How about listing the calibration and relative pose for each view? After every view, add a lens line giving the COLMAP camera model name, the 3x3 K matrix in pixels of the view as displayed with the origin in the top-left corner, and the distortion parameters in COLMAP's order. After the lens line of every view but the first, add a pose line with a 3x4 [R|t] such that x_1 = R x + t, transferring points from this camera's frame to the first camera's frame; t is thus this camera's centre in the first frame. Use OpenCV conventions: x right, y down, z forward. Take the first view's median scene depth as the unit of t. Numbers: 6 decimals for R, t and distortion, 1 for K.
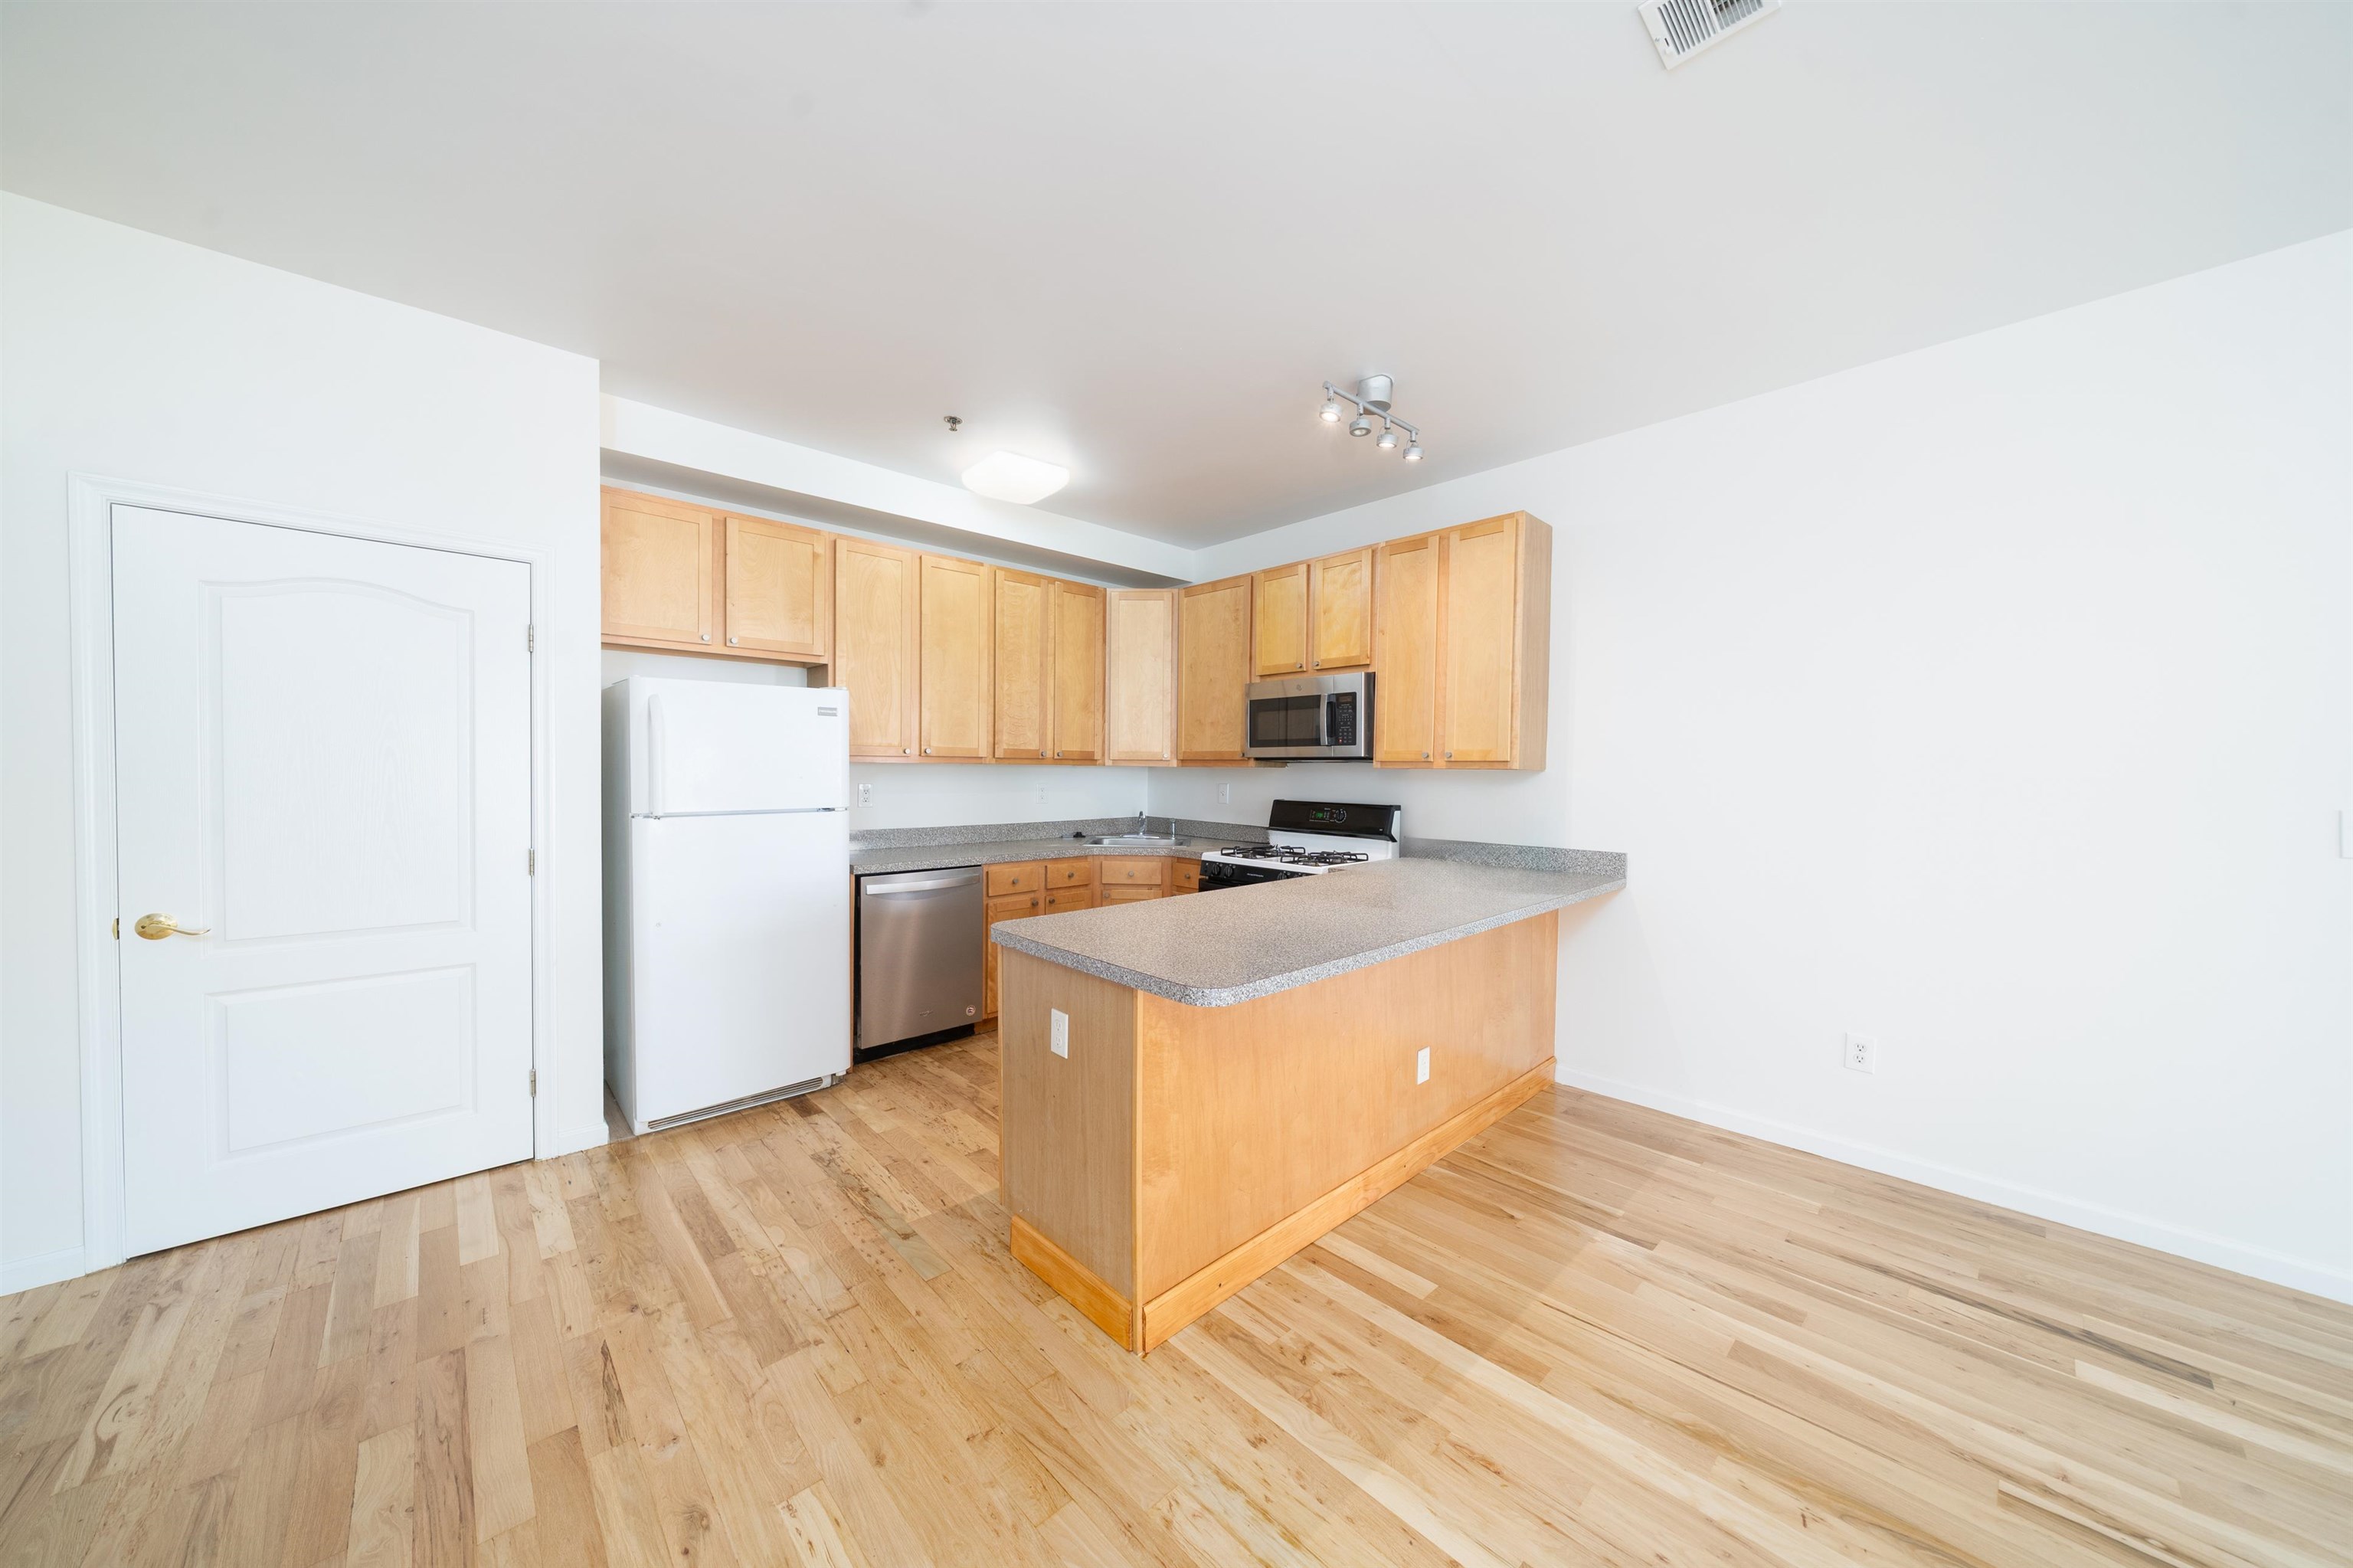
lens RADIAL K [[799.9, 0, 1175.7], [0, 799.9, 789.4], [0, 0, 1]] dist [-0.004949, 0.000029]
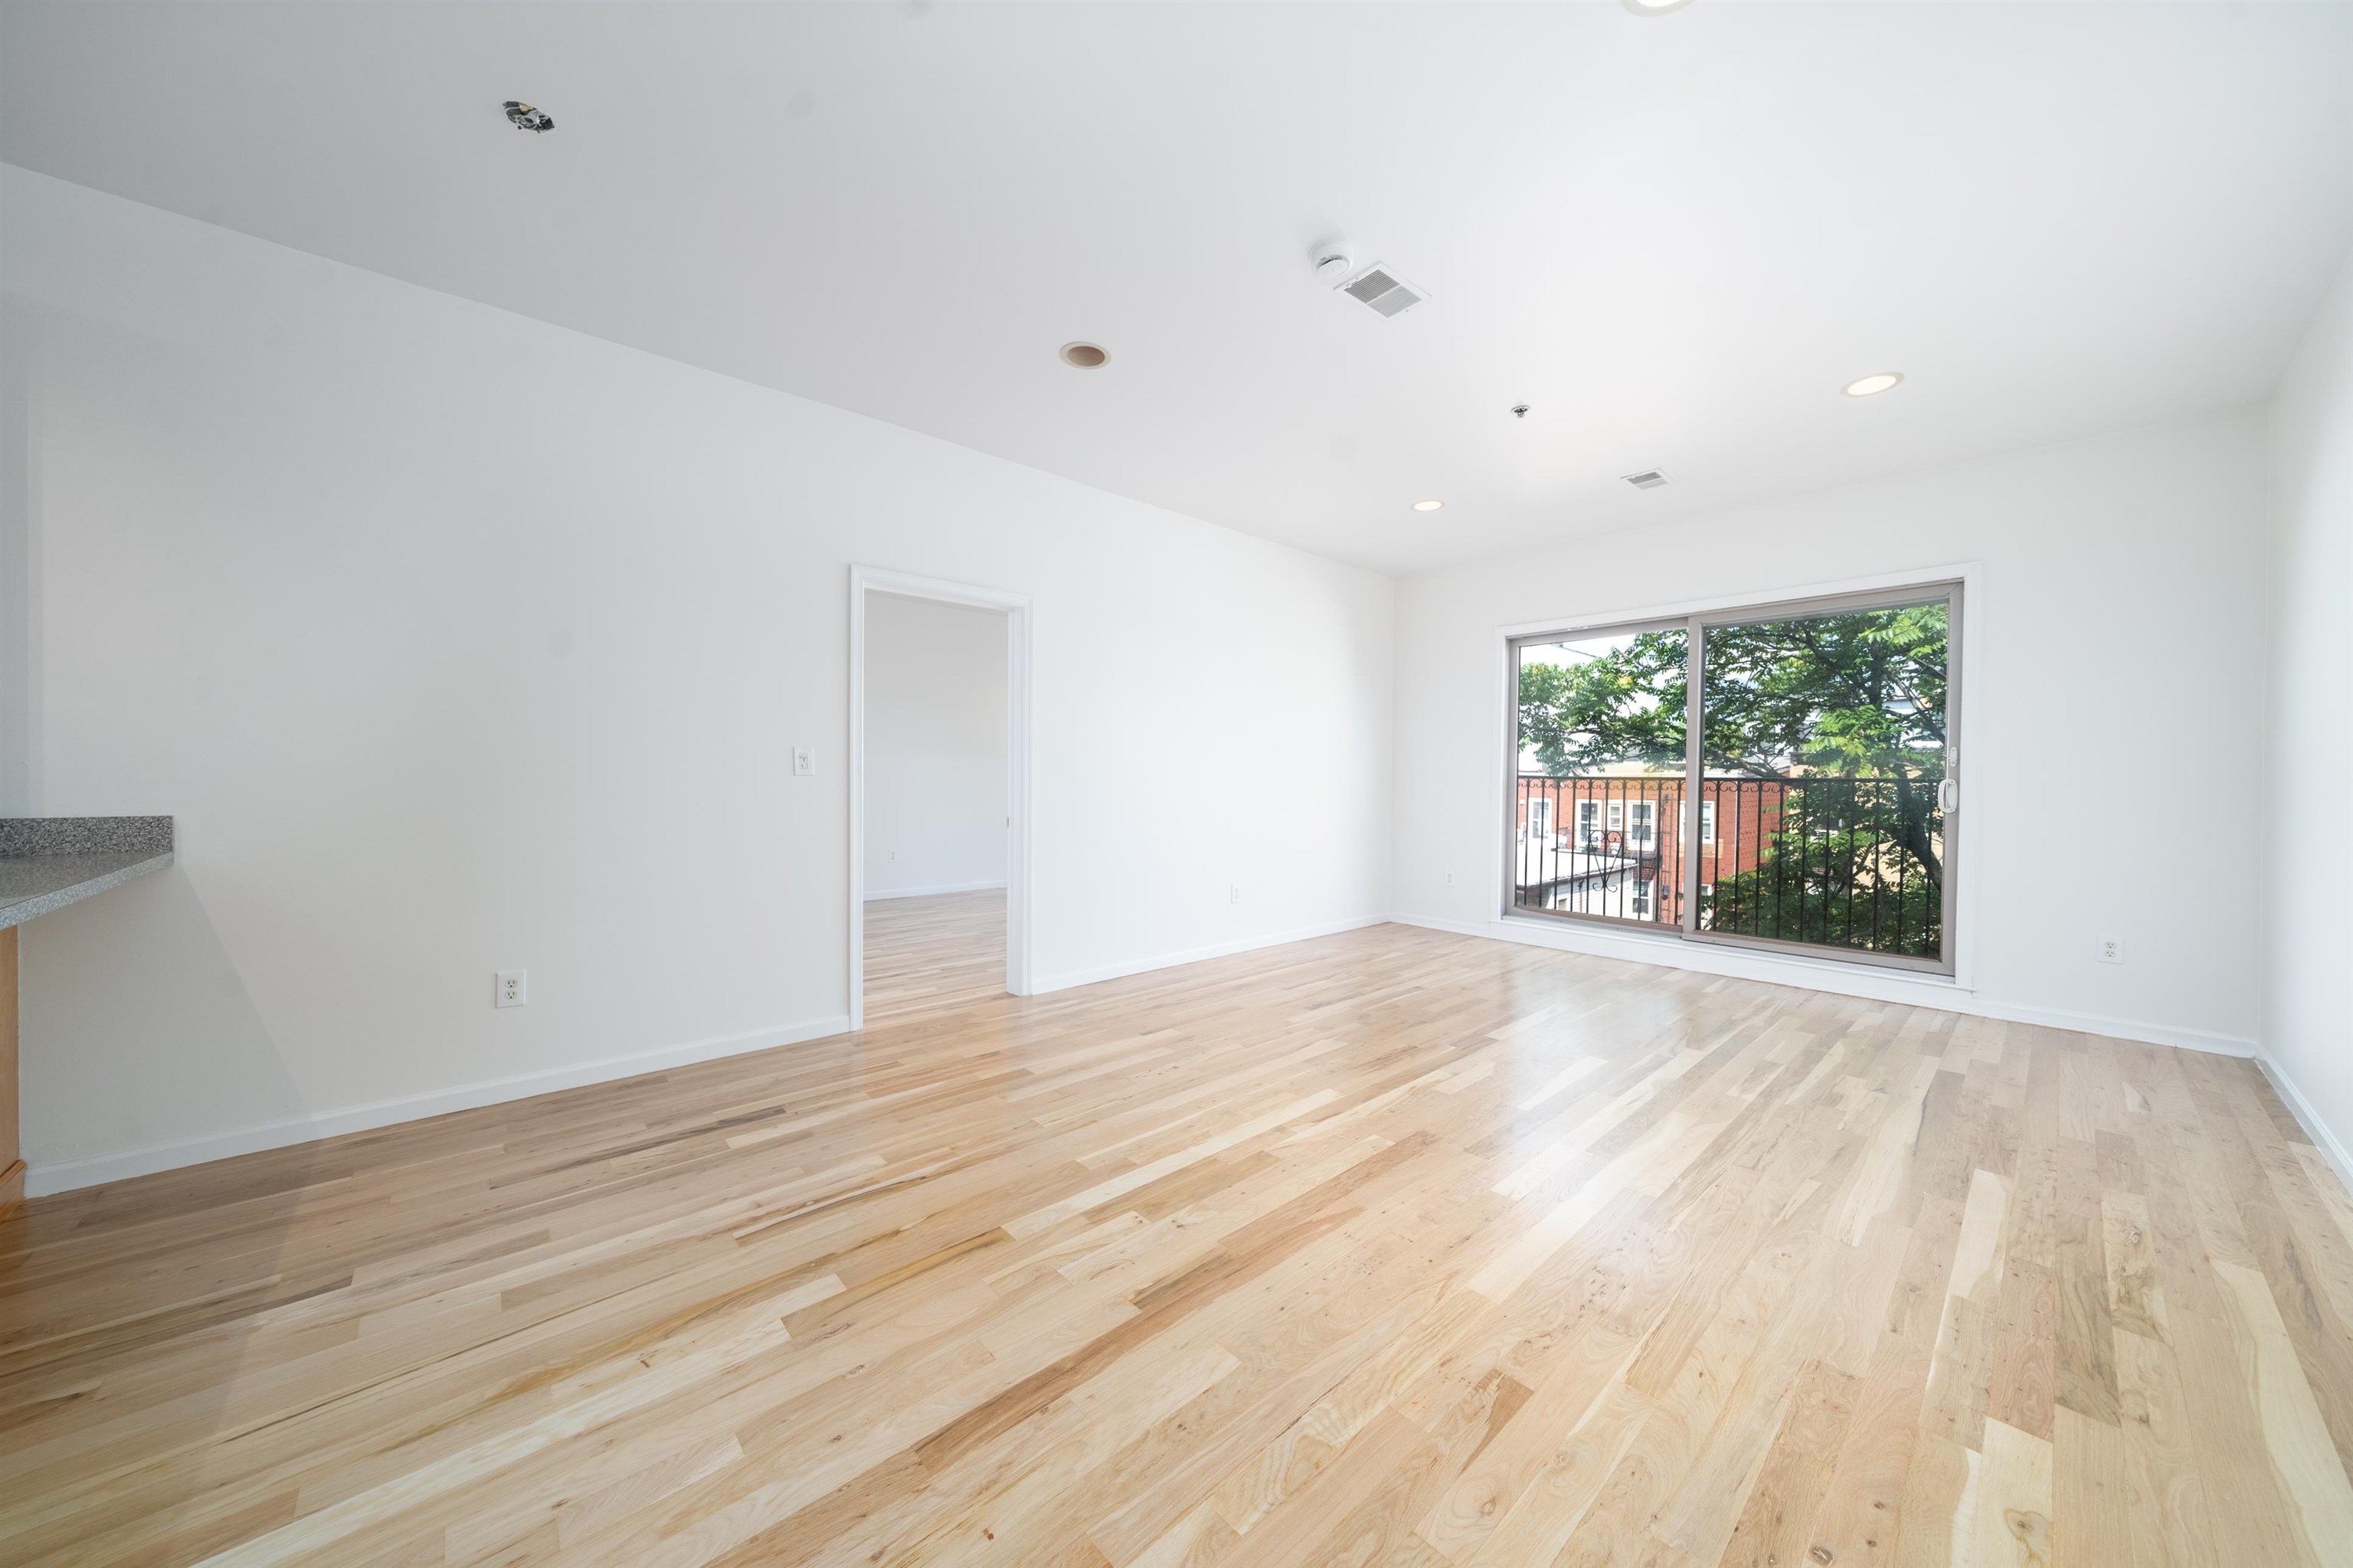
lens RADIAL K [[799.9, 0, 1175.7], [0, 799.9, 789.4], [0, 0, 1]] dist [-0.004949, 0.000029]
pose [[0.018070, -0.025945, 0.999500, -0.112102], [0.015626, 0.999549, 0.025664, 0.051396], [-0.999715, 0.015154, 0.018467, 0.104179]]
